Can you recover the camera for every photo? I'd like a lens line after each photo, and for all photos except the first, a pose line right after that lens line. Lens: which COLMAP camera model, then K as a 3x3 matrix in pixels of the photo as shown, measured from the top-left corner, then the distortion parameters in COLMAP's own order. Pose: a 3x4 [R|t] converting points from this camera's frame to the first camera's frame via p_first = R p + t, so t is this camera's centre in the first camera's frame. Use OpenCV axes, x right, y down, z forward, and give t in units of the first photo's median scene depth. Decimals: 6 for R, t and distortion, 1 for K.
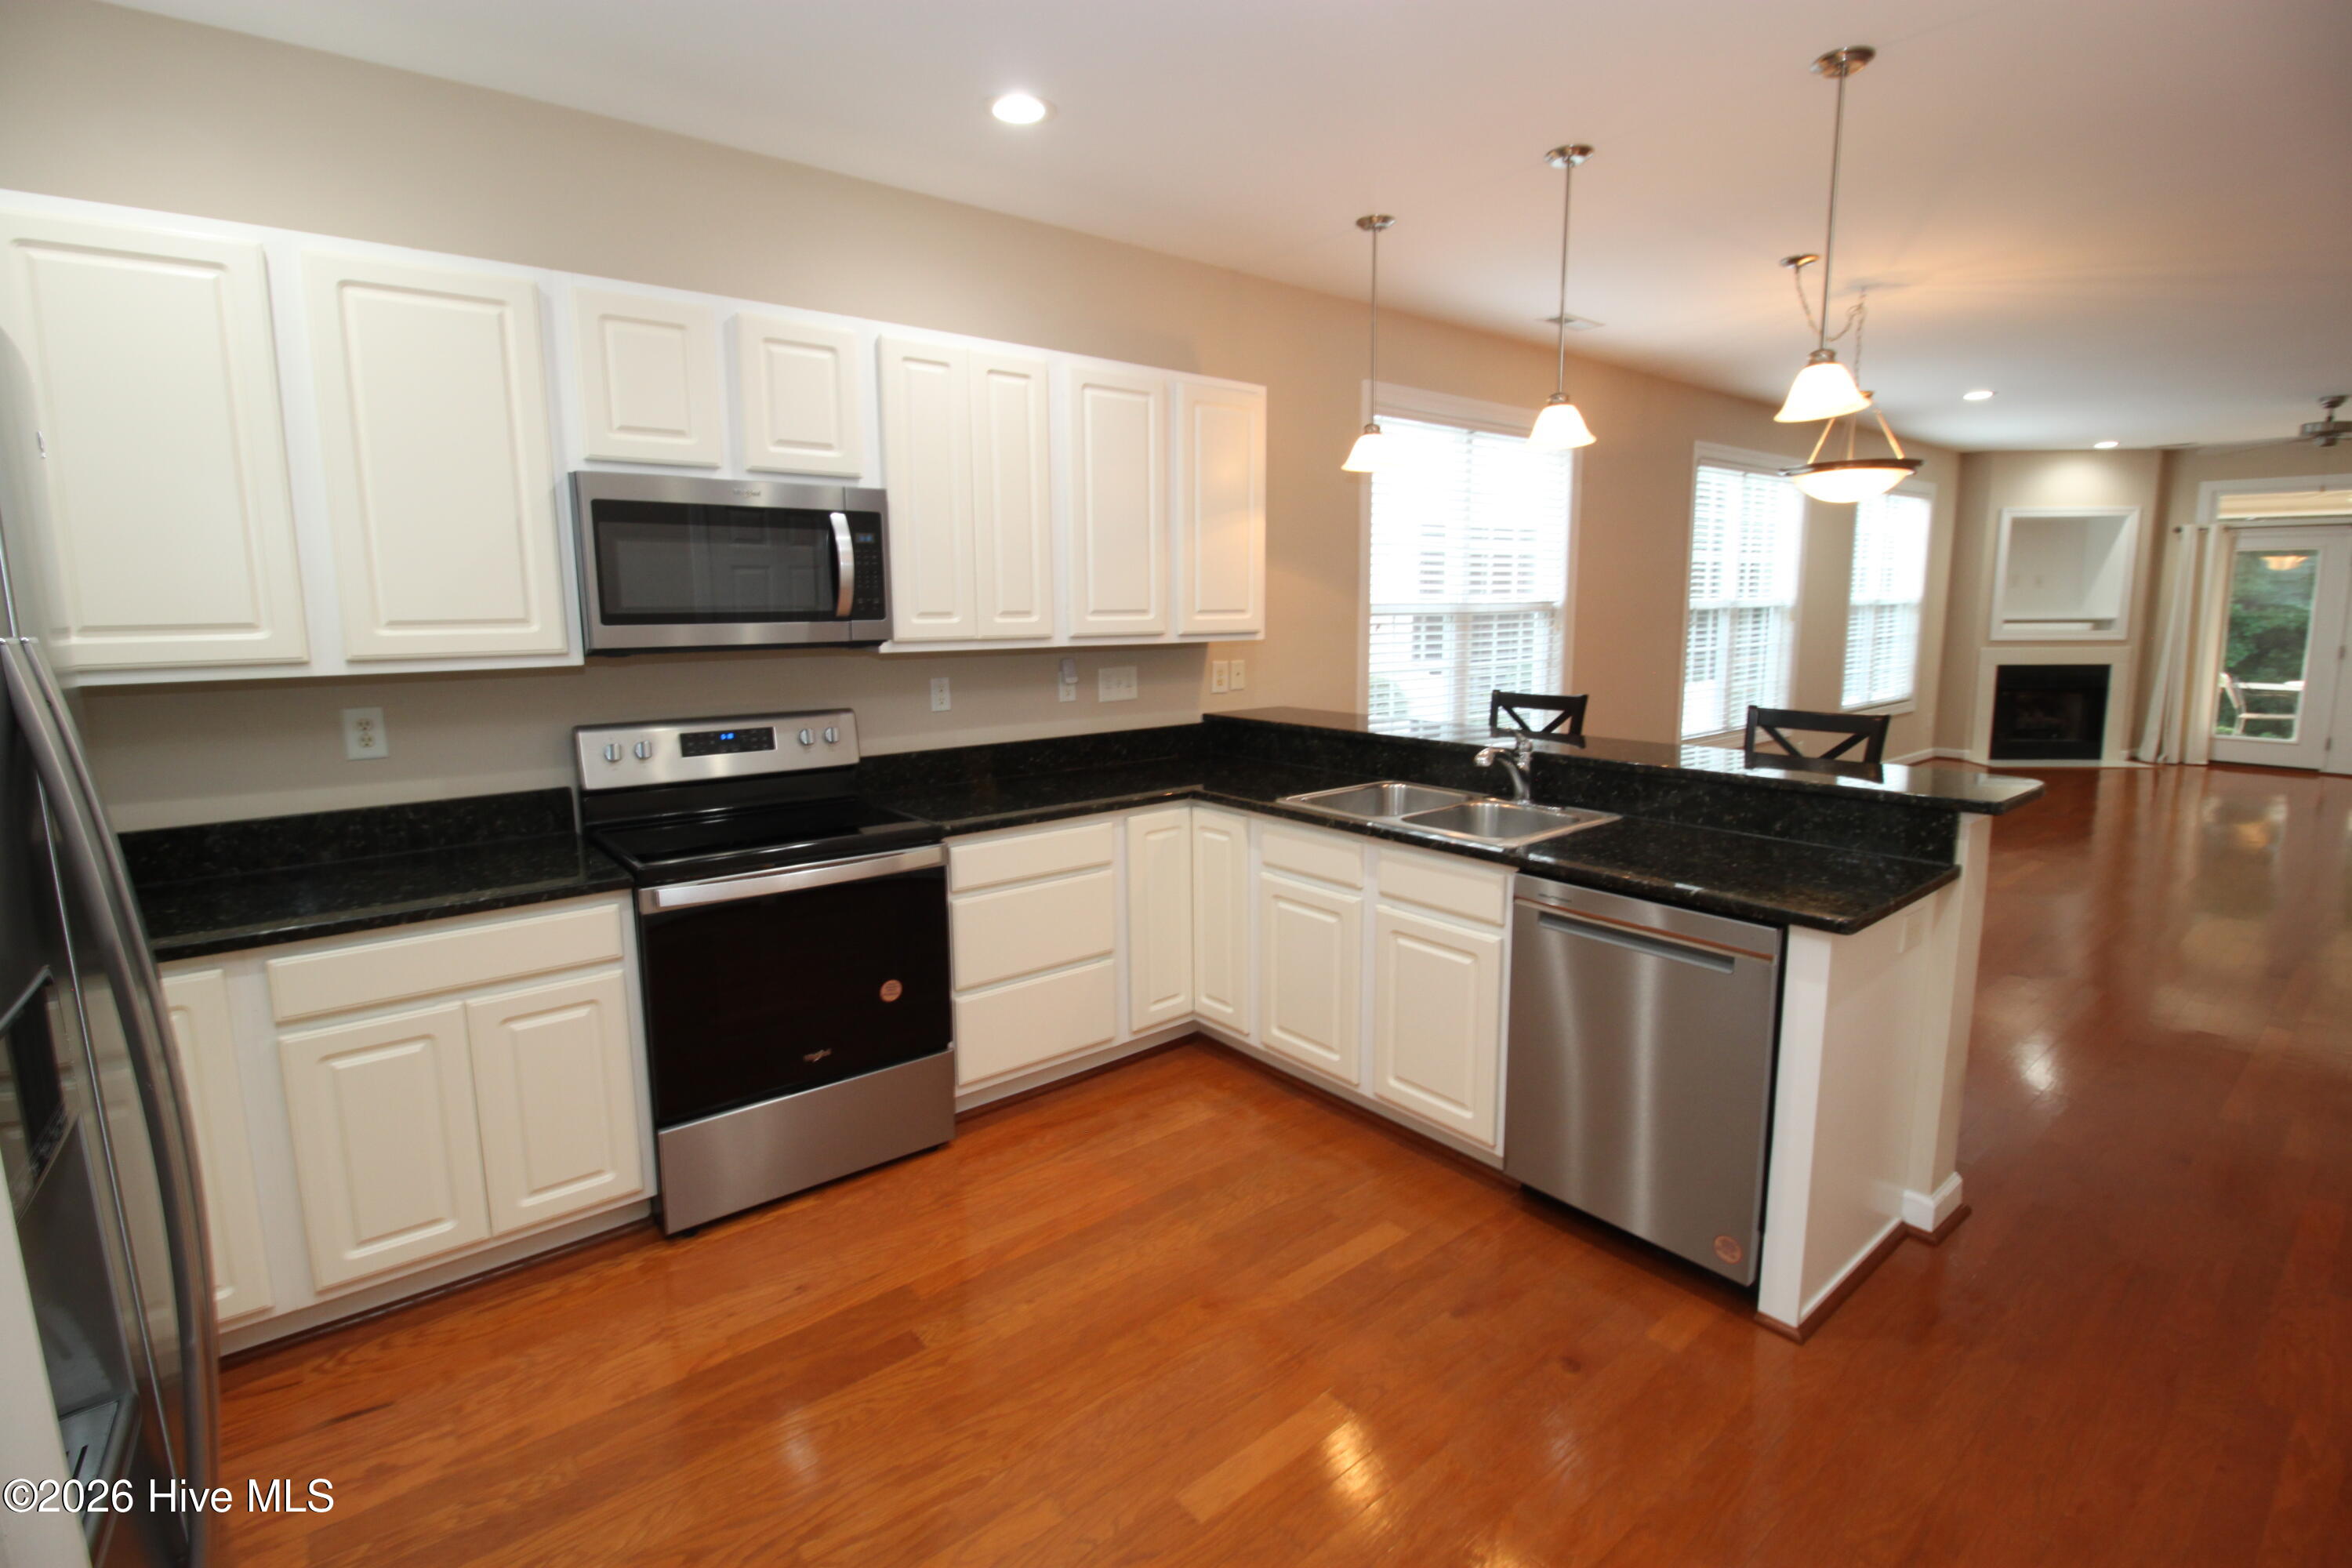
lens RADIAL K [[1092.8, 0, 1191.0], [0, 1092.8, 764.8], [0, 0, 1]] dist [0.000389, -0.009871]
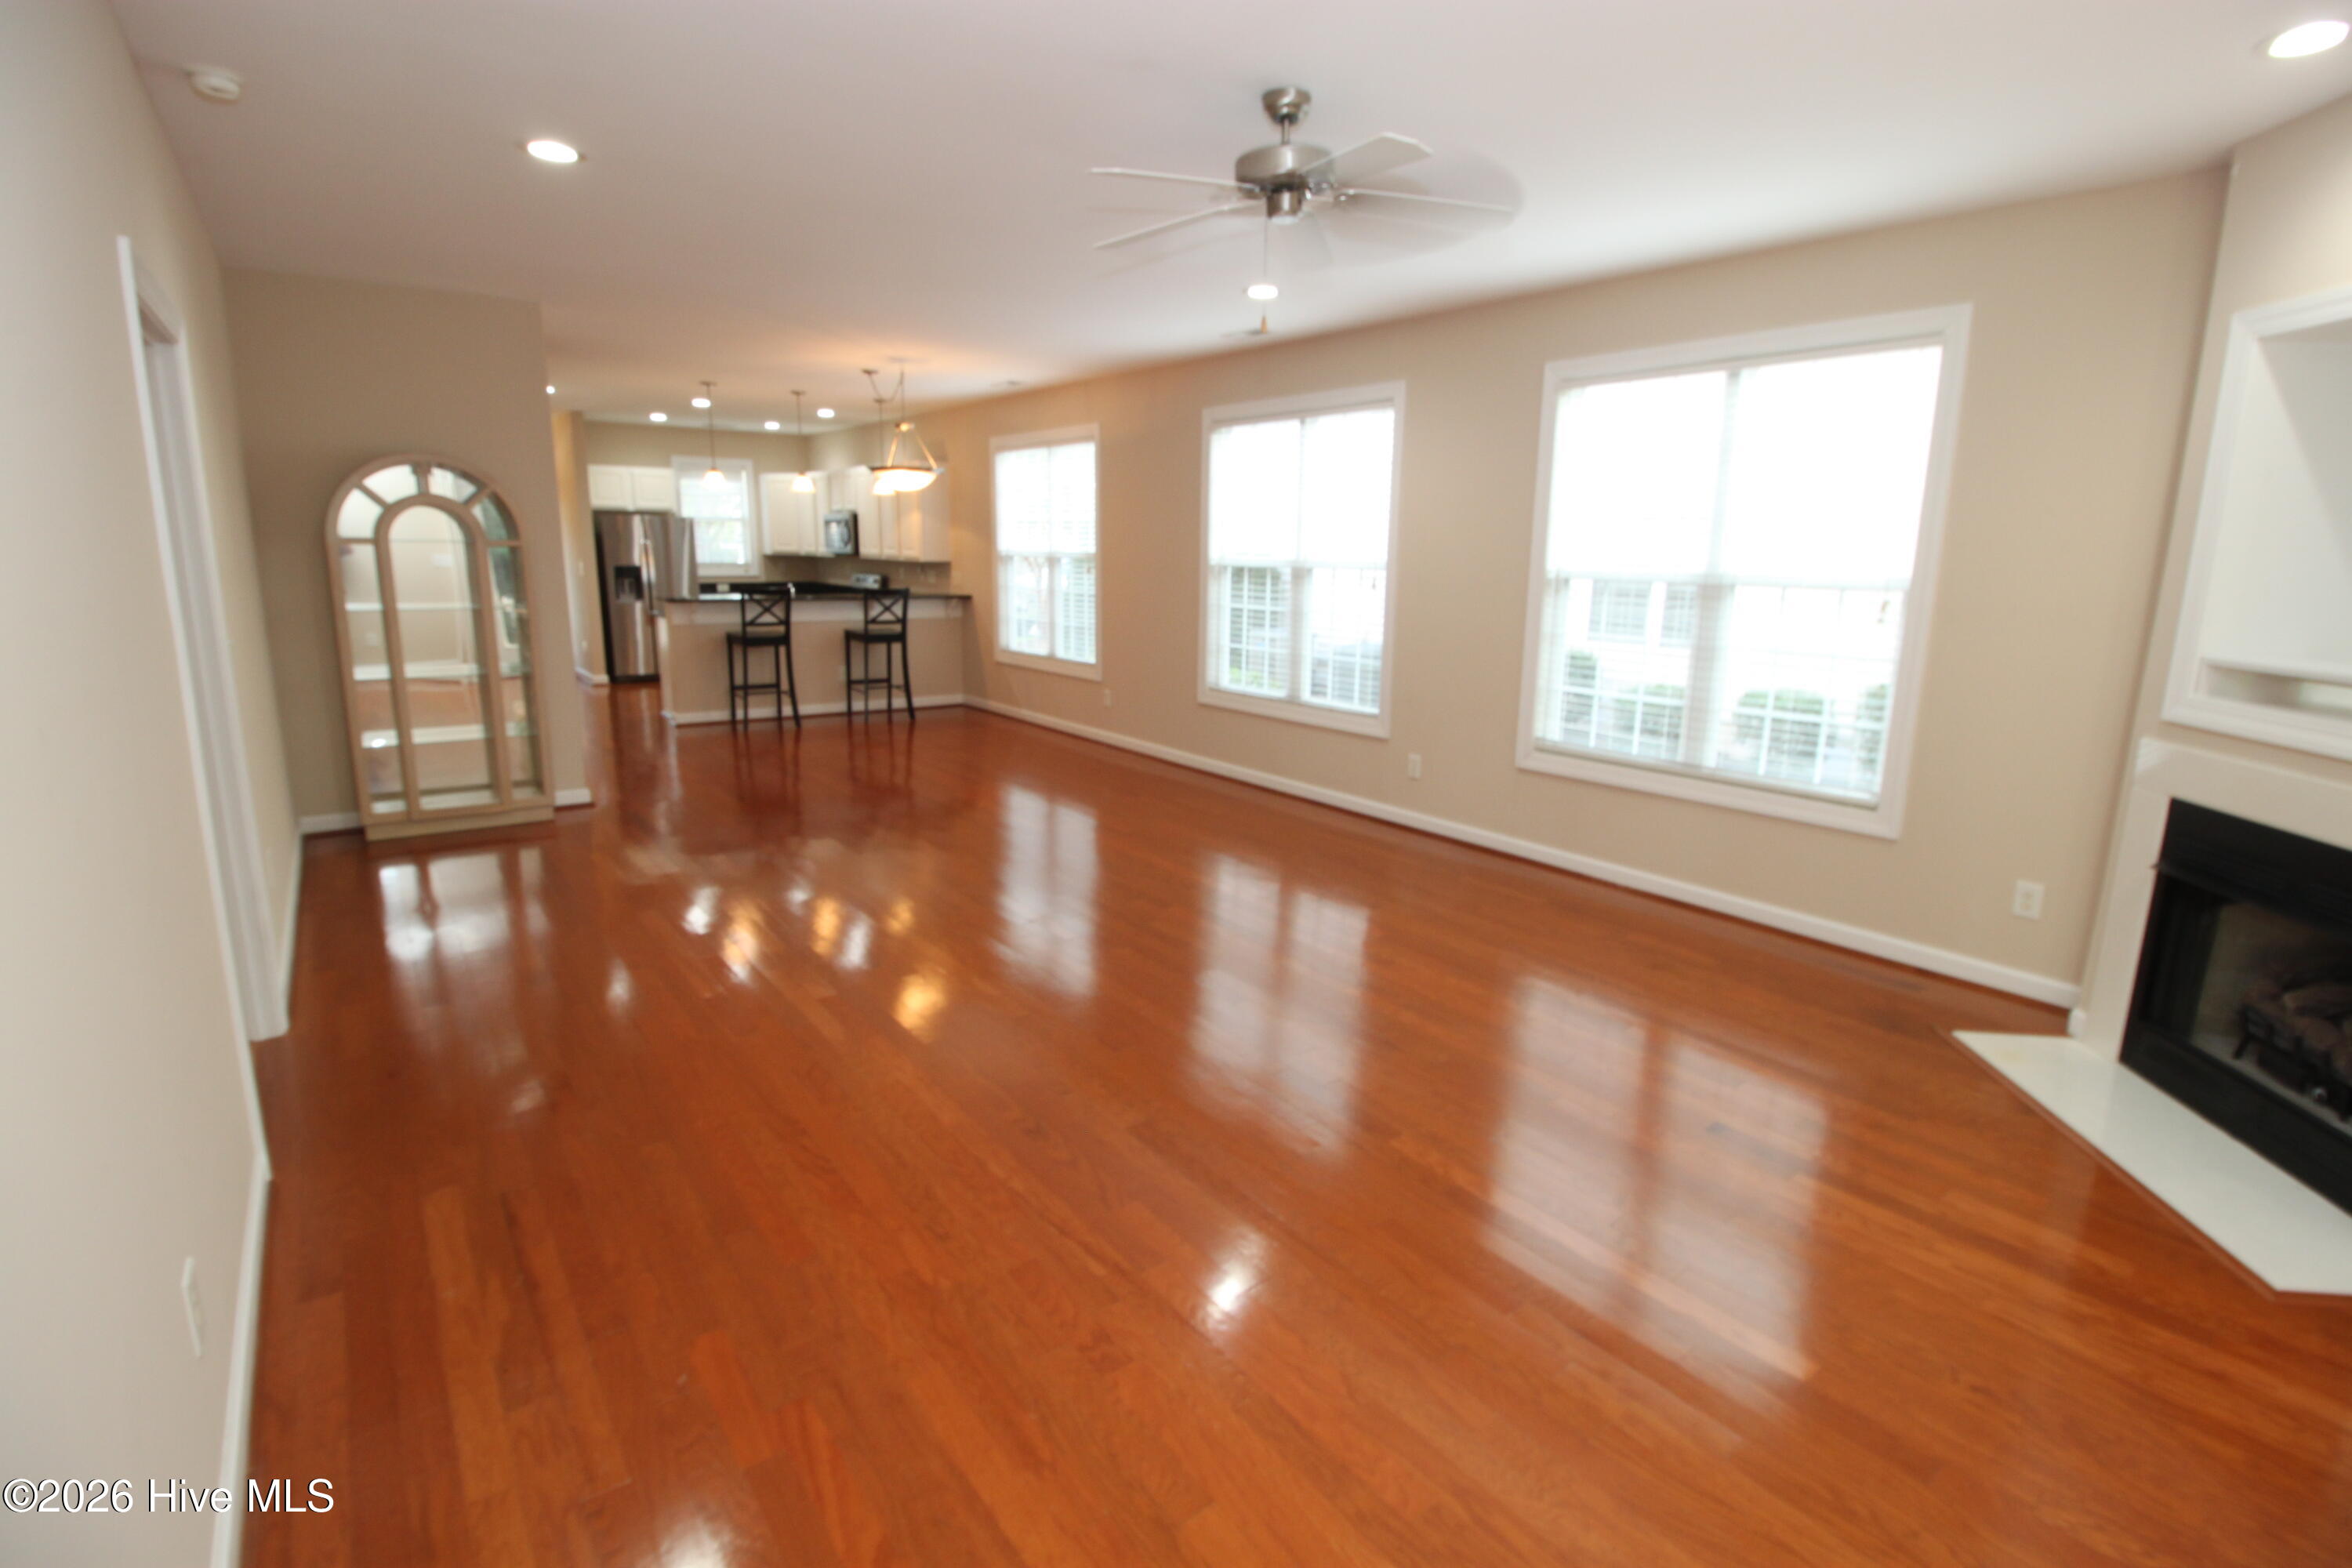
lens RADIAL K [[1092.8, 0, 1181.1], [0, 1092.8, 779.3], [0, 0, 1]] dist [0.000389, -0.009871]
pose [[-0.048183, 0.217024, -0.974976, 3.075675], [-0.165395, 0.960902, 0.222065, -0.342845], [0.985050, 0.171956, -0.010405, 2.015876]]
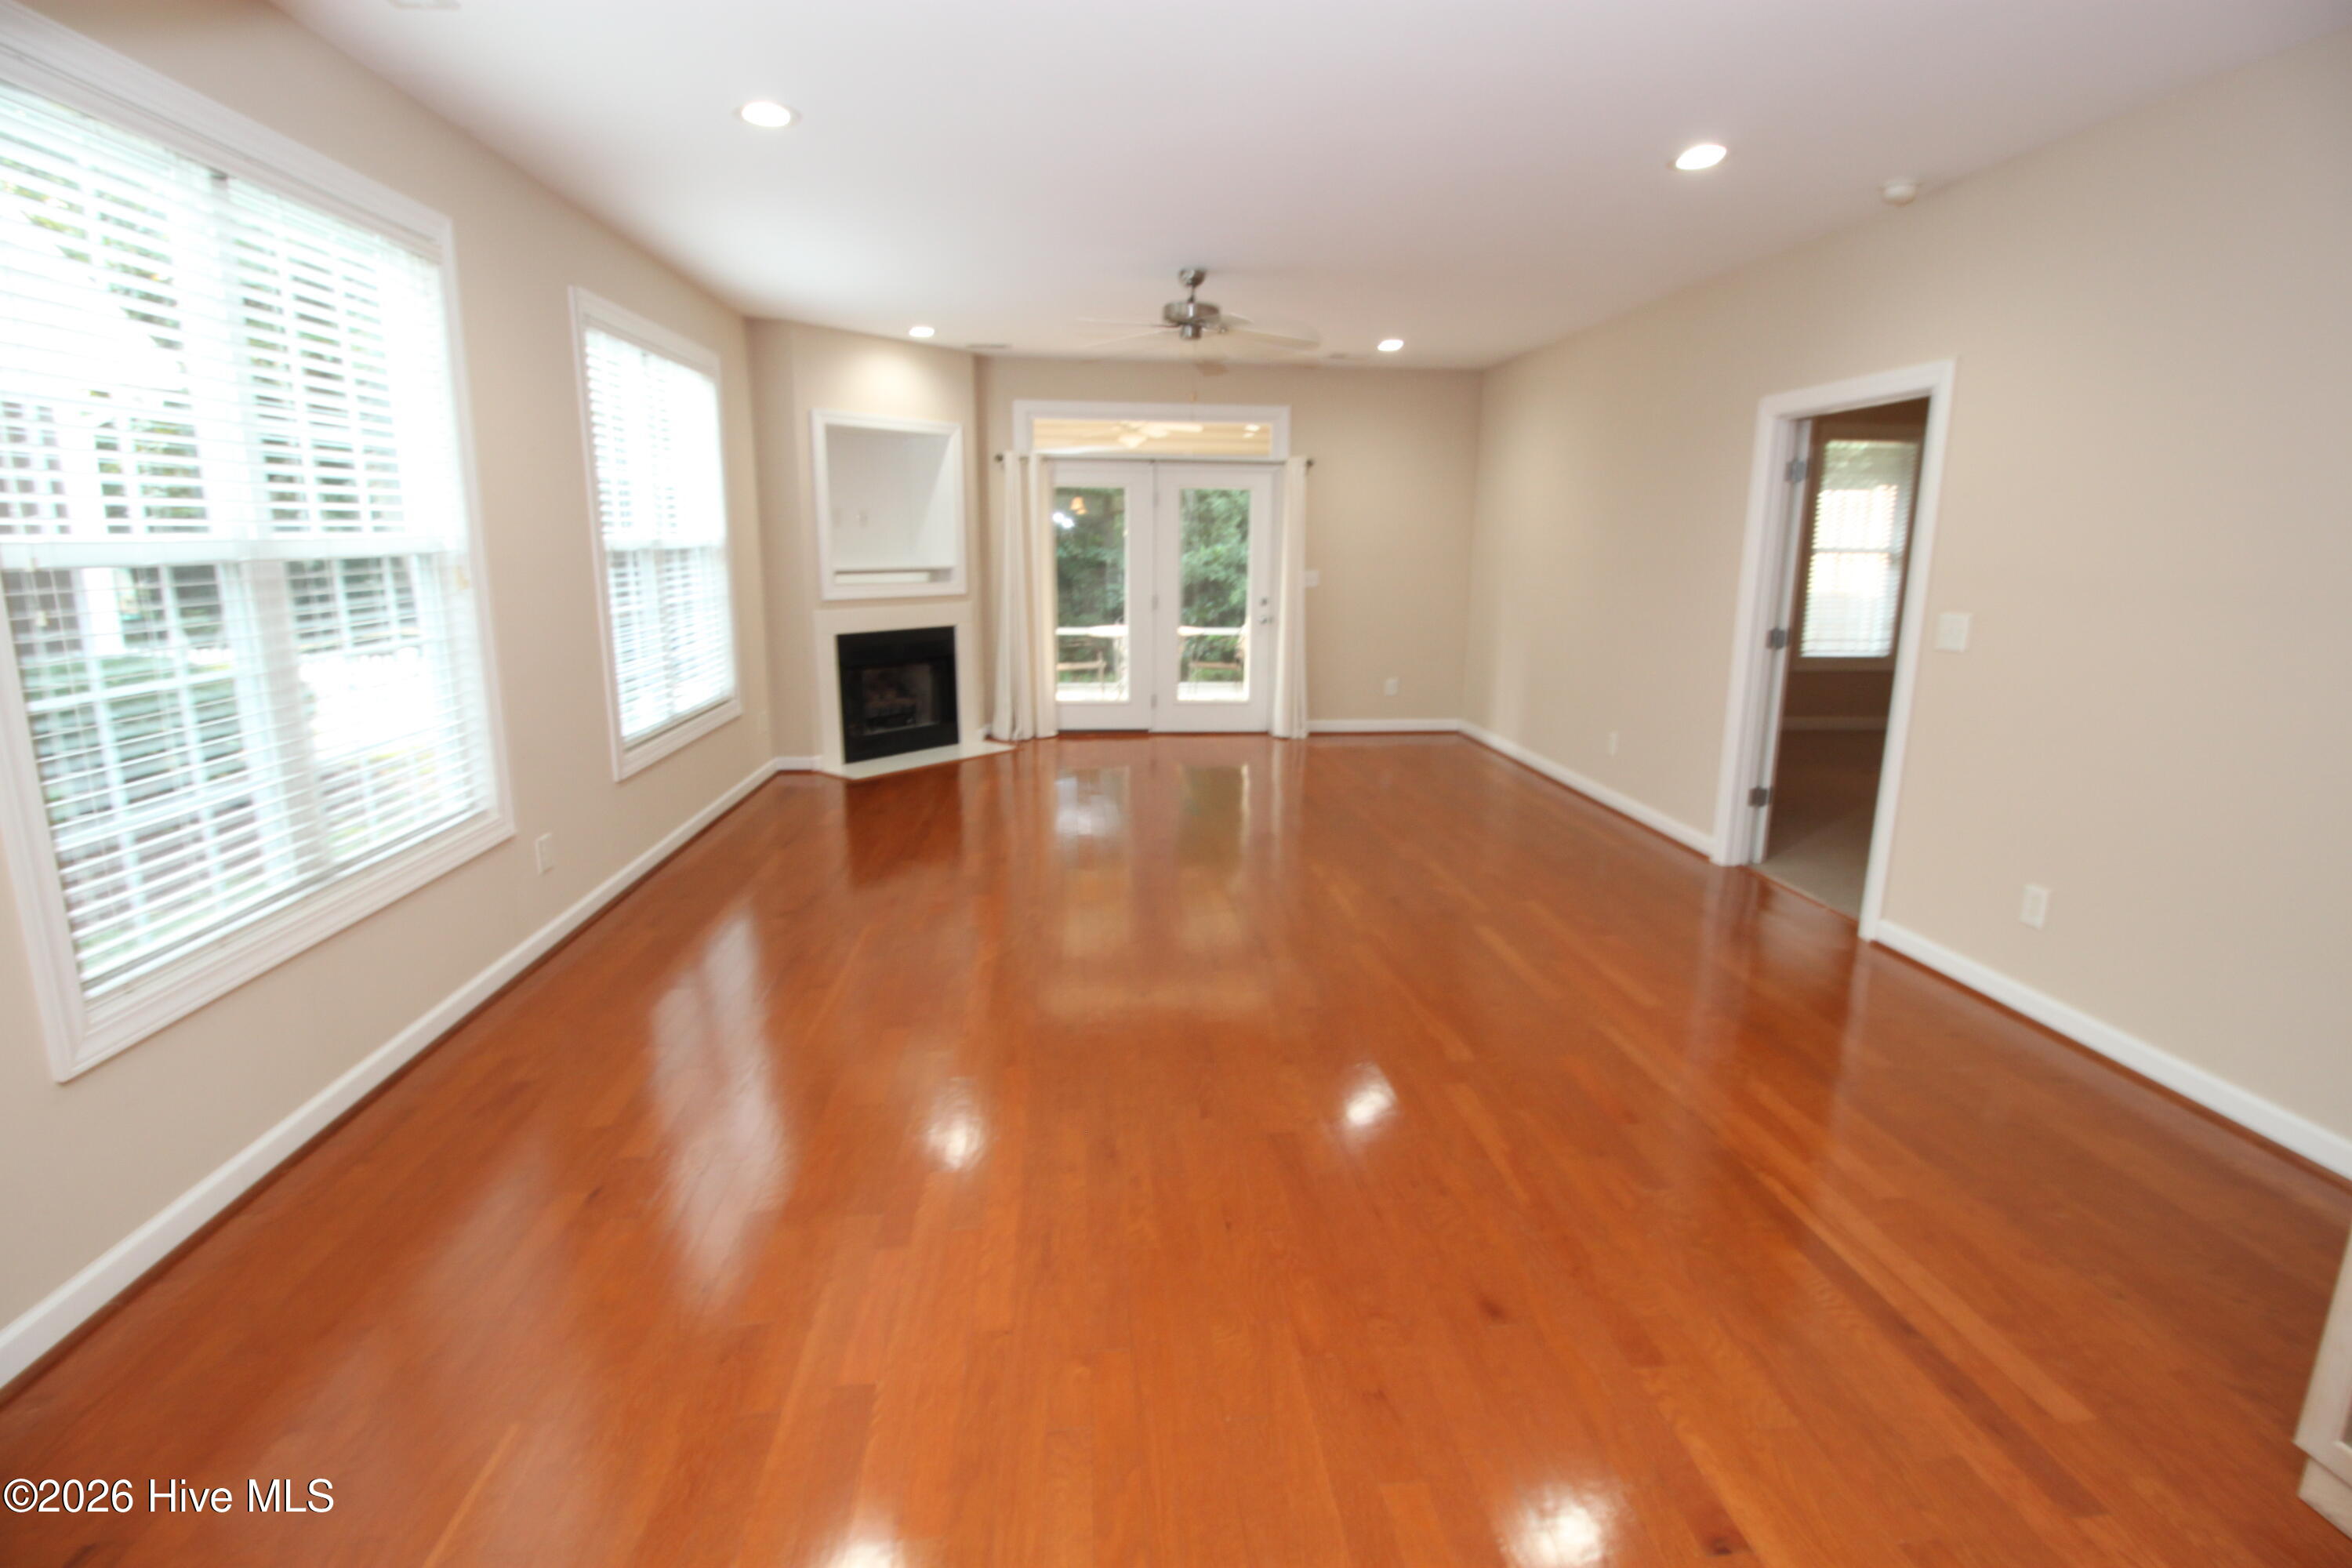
lens RADIAL K [[1092.8, 0, 1188.9], [0, 1092.8, 780.2], [0, 0, 1]] dist [0.000389, -0.009871]
pose [[0.562085, -0.164190, 0.810619, 0.773179], [0.108207, 0.986272, 0.124737, -0.175786], [-0.819971, 0.017602, 0.572135, 1.139801]]
